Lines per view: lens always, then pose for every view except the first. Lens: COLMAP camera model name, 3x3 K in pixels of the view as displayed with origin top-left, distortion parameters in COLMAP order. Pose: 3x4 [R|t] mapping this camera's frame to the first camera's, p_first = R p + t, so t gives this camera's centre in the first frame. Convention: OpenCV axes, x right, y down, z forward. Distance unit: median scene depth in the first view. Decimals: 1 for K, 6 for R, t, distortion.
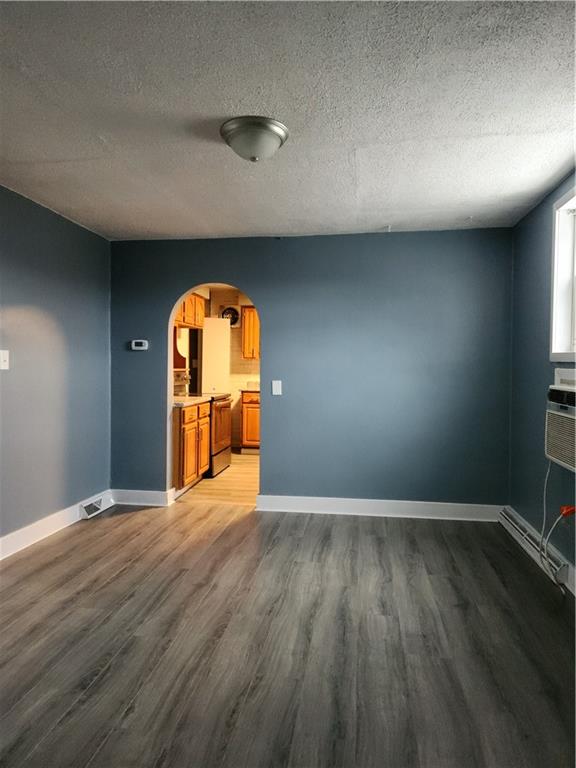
lens RADIAL K [[503.3, 0, 286.2], [0, 503.3, 381.2], [0, 0, 1]] dist [-0.002230, -0.006330]
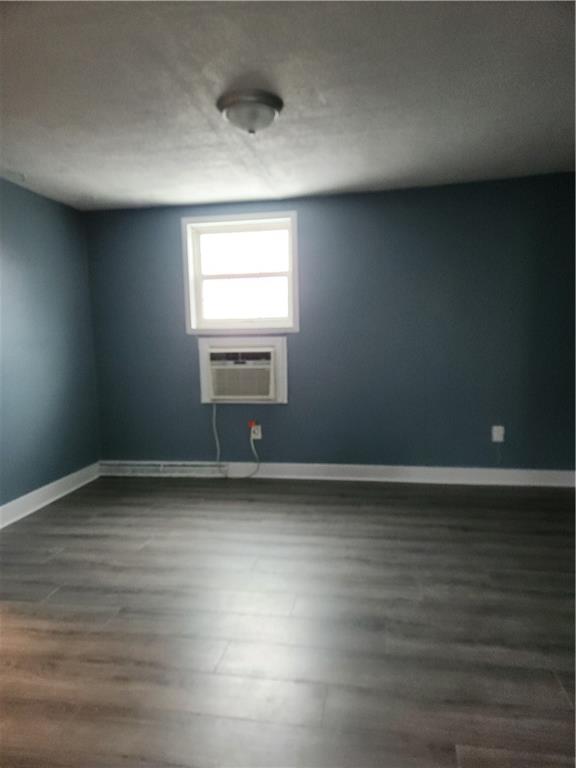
lens RADIAL K [[503.3, 0, 286.2], [0, 503.3, 381.2], [0, 0, 1]] dist [-0.002230, -0.006330]
pose [[0.077429, -0.113517, 0.990514, -0.723983], [0.080729, 0.990948, 0.107256, -0.022091], [-0.993724, 0.071659, 0.085892, 0.541004]]
